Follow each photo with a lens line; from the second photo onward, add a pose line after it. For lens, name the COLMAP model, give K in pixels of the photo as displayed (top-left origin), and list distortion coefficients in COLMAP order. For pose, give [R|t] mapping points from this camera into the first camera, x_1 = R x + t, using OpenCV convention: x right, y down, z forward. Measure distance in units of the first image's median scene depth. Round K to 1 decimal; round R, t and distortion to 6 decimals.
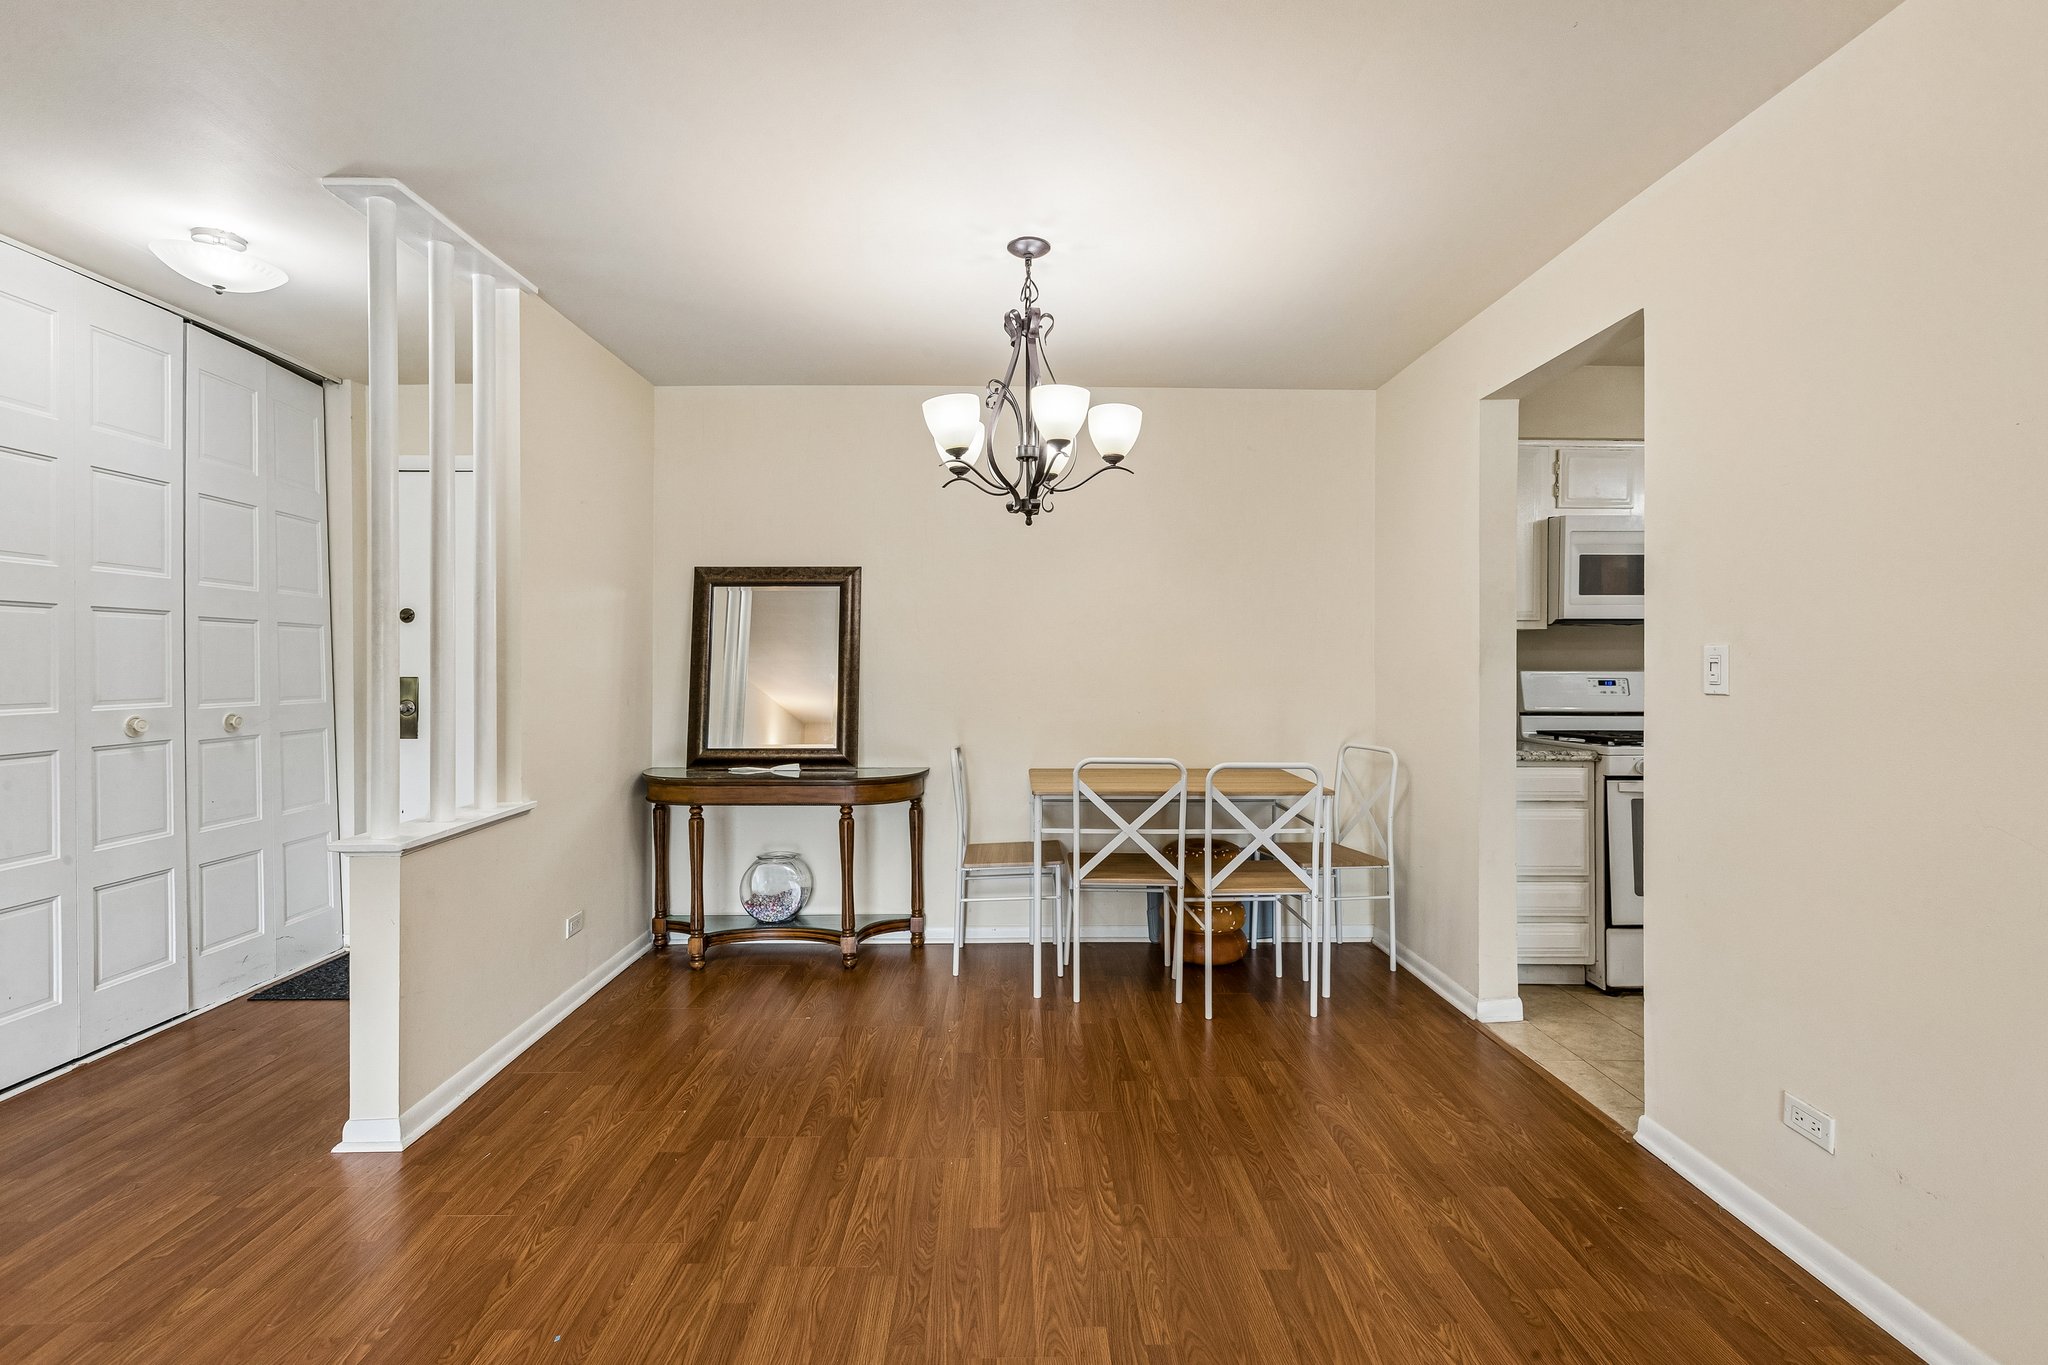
lens RADIAL K [[924.3, 0, 1013.2], [0, 924.3, 670.7], [0, 0, 1]] dist [0.000459, 0.000007]
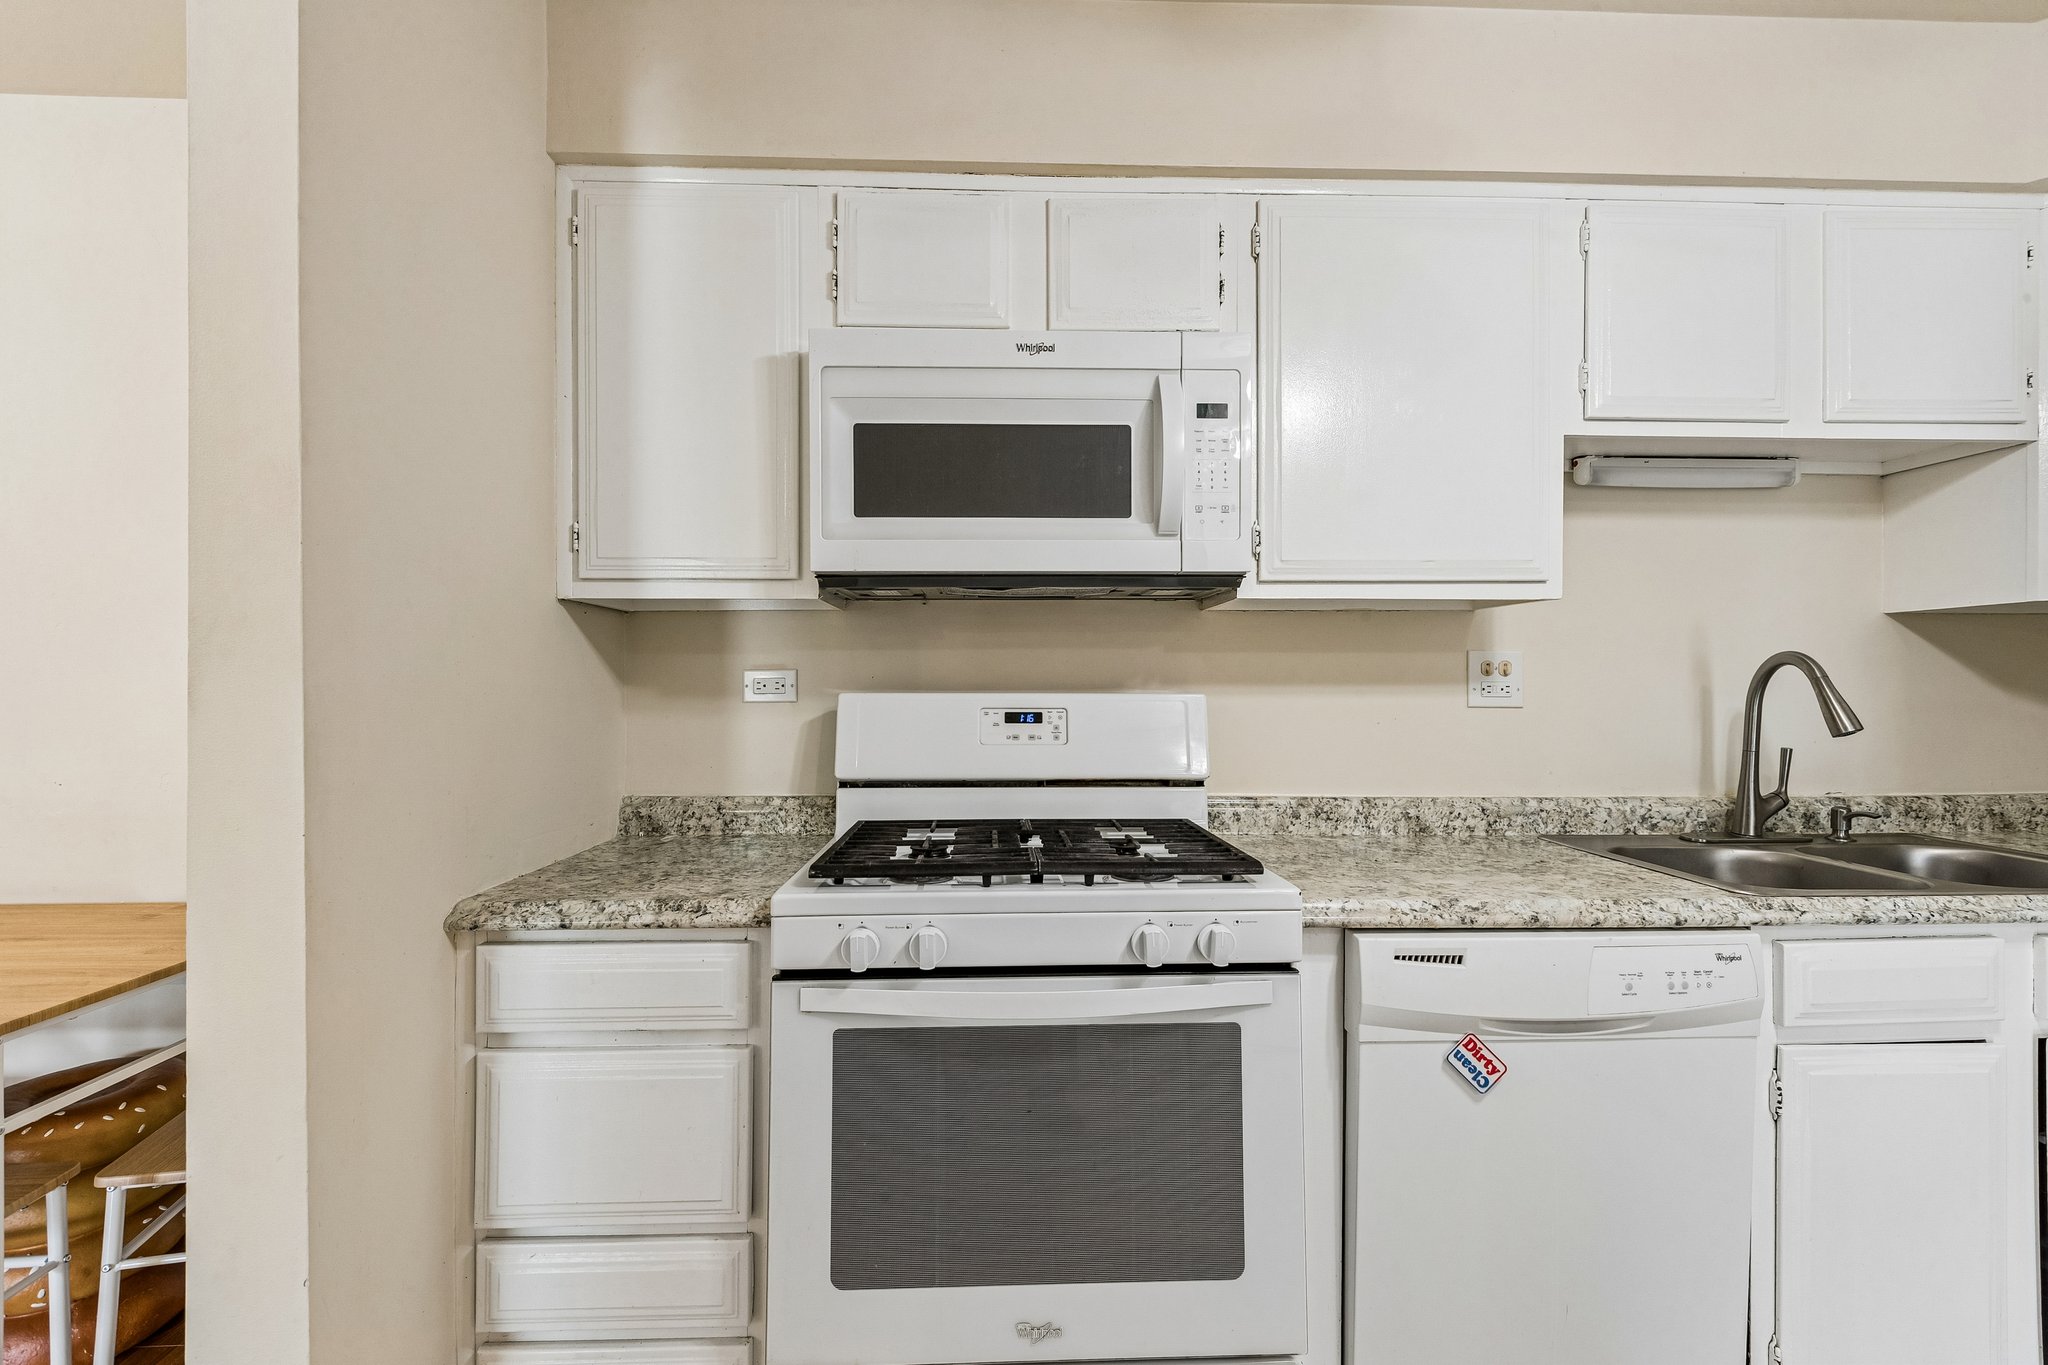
lens RADIAL K [[918.8, 0, 1013.3], [0, 918.8, 683.6], [0, 0, 1]] dist [0.001730, -0.003442]
pose [[0.999845, -0.000146, 0.017586, 0.684051], [0.000229, 0.999989, -0.004700, -0.002330], [-0.017585, 0.004703, 0.999834, 0.574651]]
